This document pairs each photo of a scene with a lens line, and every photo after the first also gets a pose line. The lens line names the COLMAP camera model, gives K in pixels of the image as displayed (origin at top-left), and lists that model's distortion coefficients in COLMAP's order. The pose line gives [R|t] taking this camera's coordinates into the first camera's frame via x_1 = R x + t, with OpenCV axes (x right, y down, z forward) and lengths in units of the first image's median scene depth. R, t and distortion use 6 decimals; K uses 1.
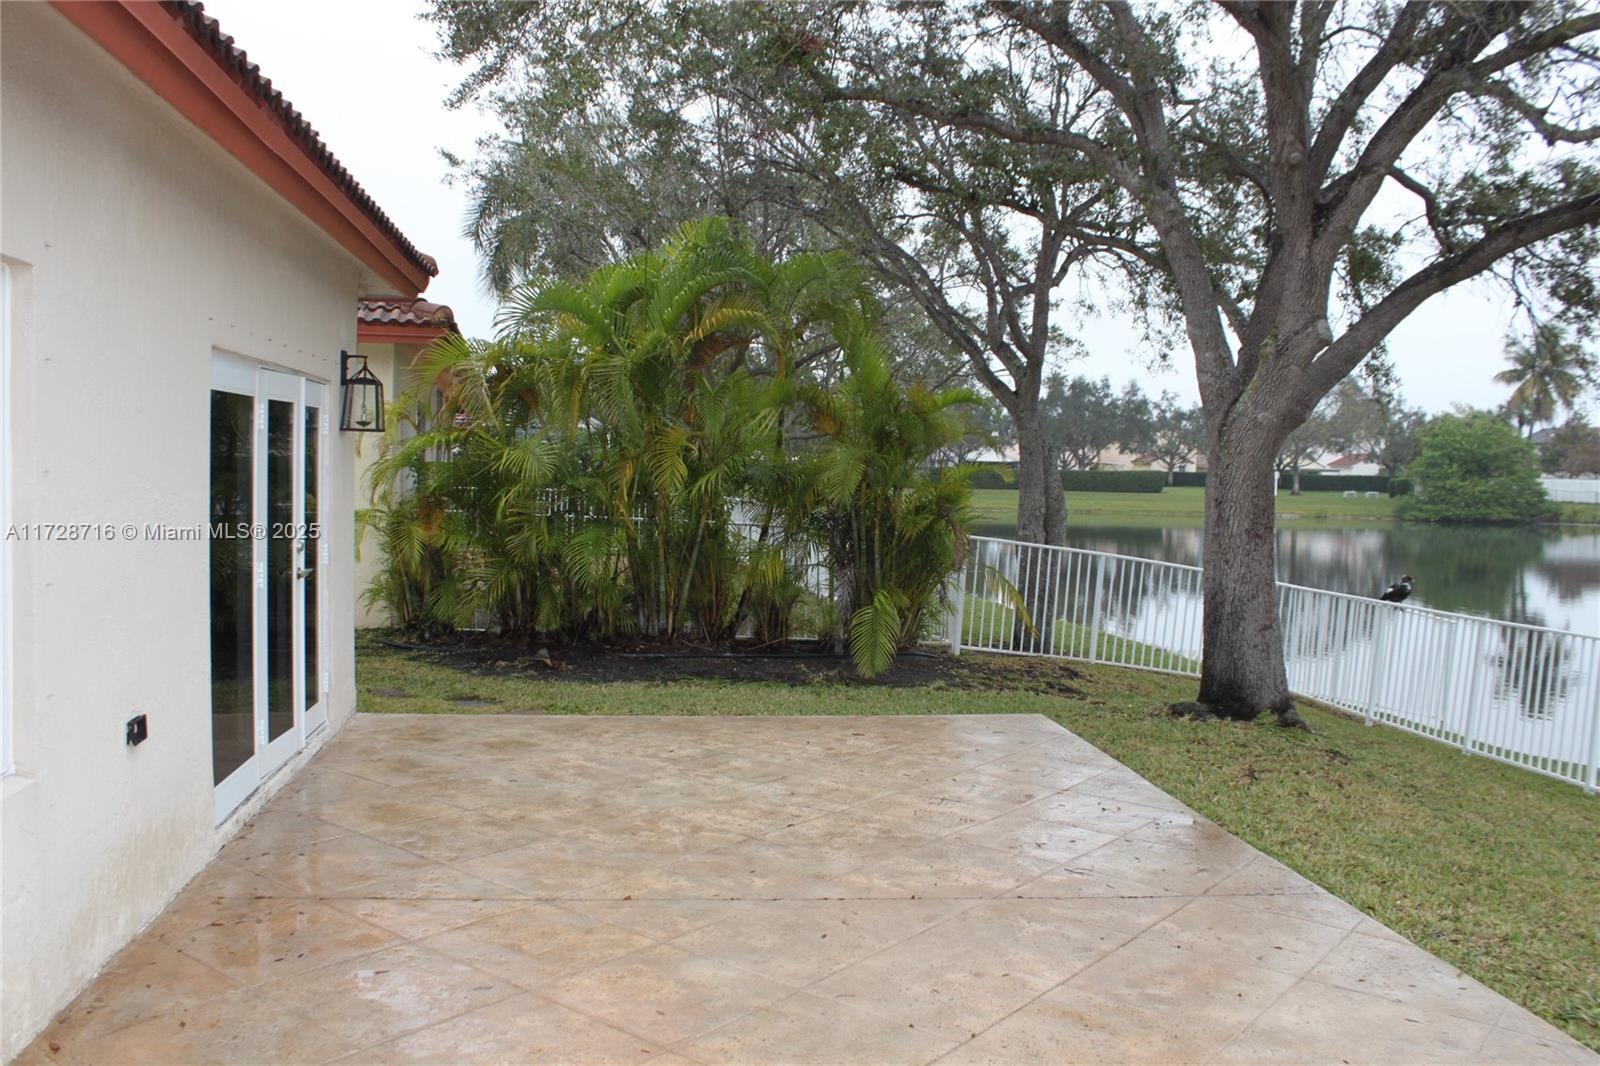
lens RADIAL K [[1339.2, 0, 799.1], [0, 1339.2, 521.1], [0, 0, 1]] dist [-0.171148, 0.159737]
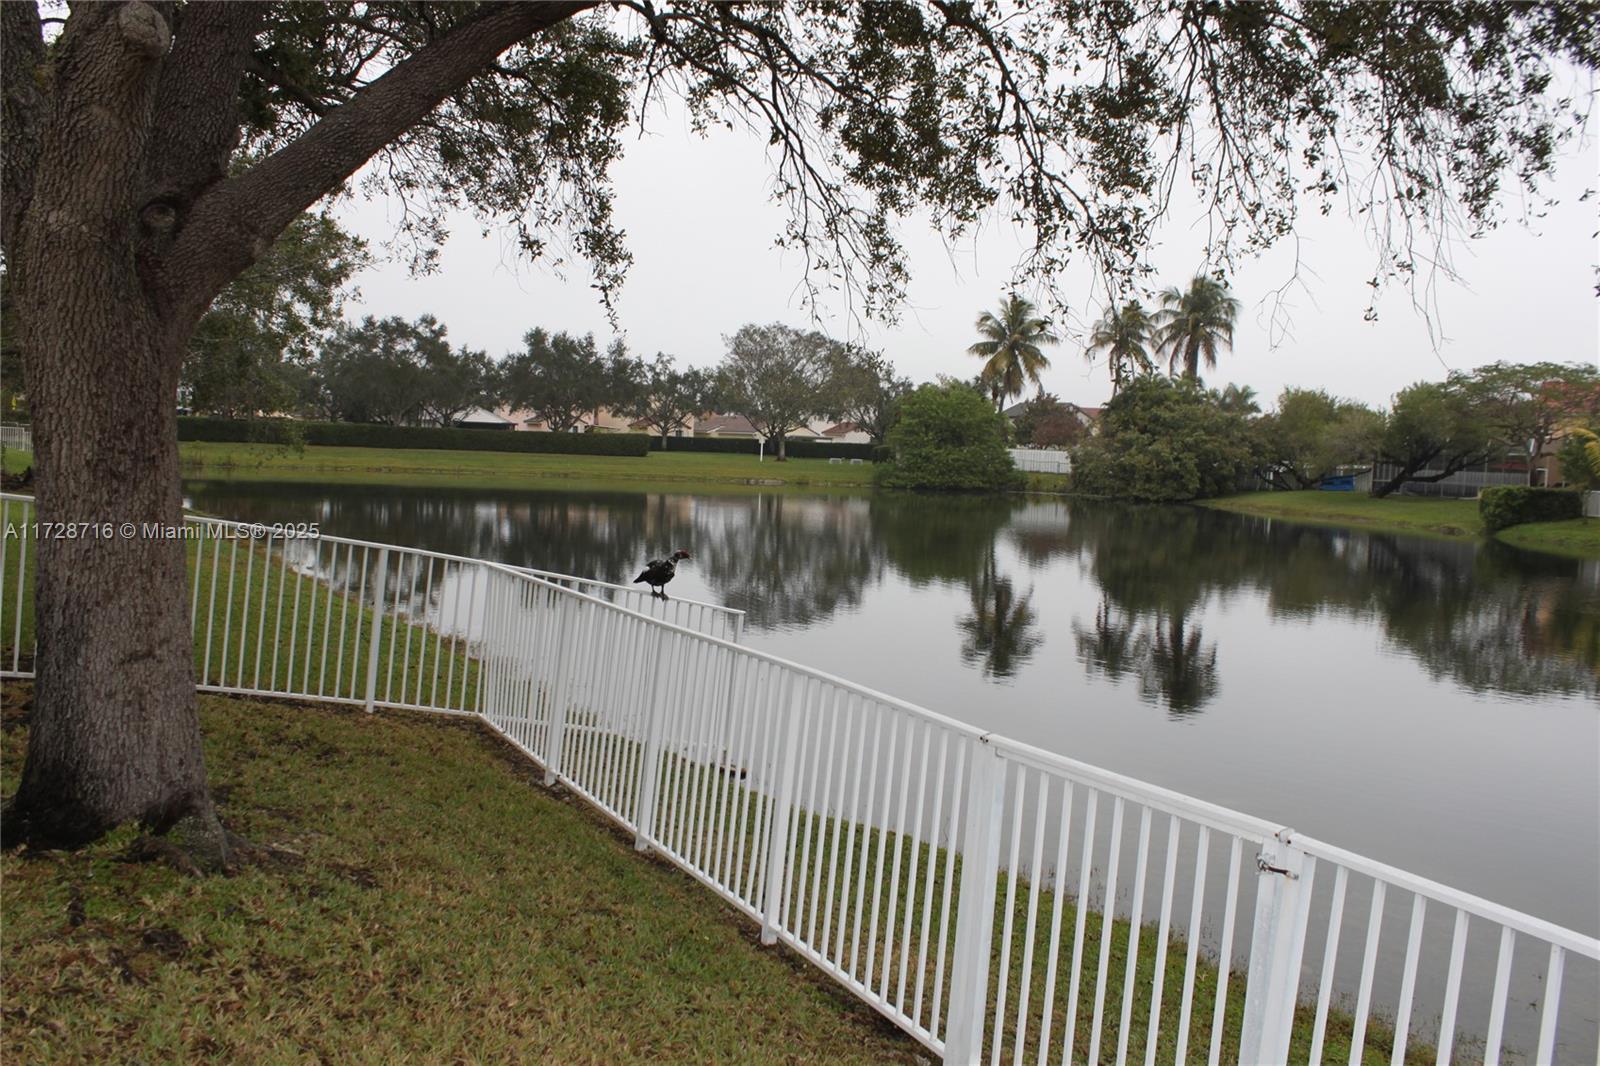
lens RADIAL K [[1360.4, 0, 797.7], [0, 1360.4, 523.1], [0, 0, 1]] dist [-0.154797, 0.130293]
pose [[0.936685, -0.000137, 0.350172, 0.274892], [-0.009261, 0.999640, 0.025166, 0.009725], [-0.350050, -0.026816, 0.936347, 0.289613]]
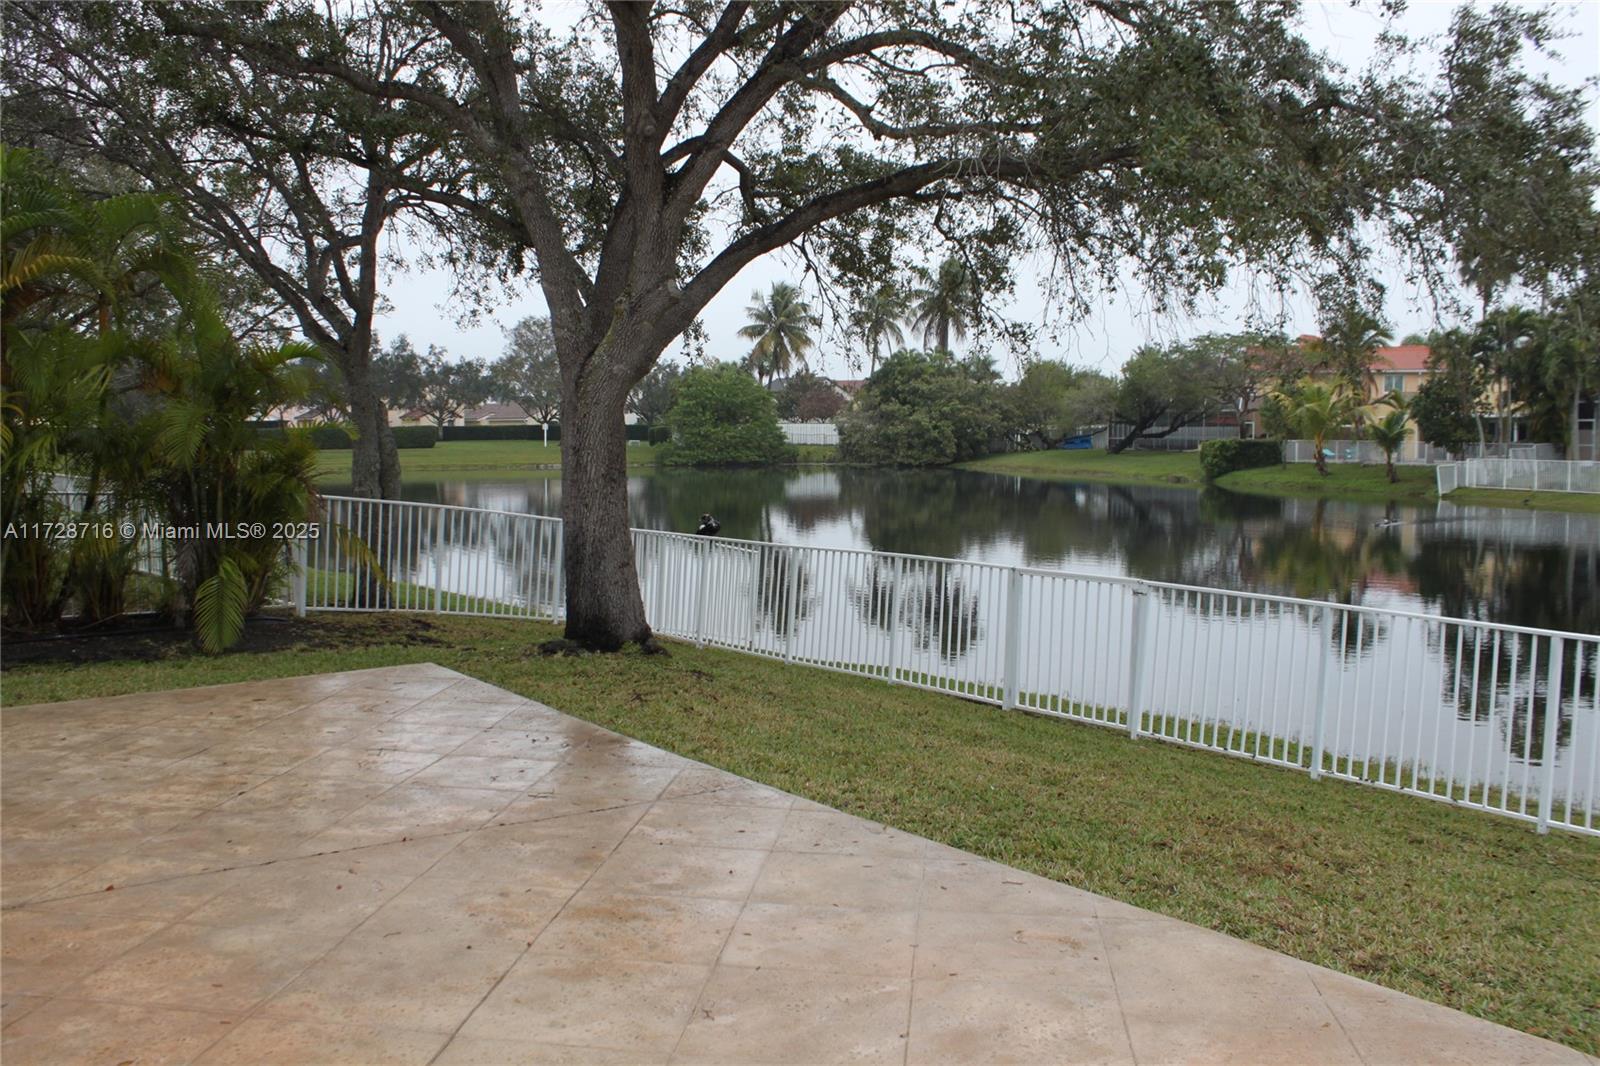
lens RADIAL K [[1339.2, 0, 799.1], [0, 1339.2, 521.1], [0, 0, 1]] dist [-0.171148, 0.159737]
pose [[0.856718, -0.055919, 0.512744, -0.053896], [0.038503, 0.998266, 0.044536, 0.001362], [-0.514345, -0.018412, 0.857386, -0.009116]]
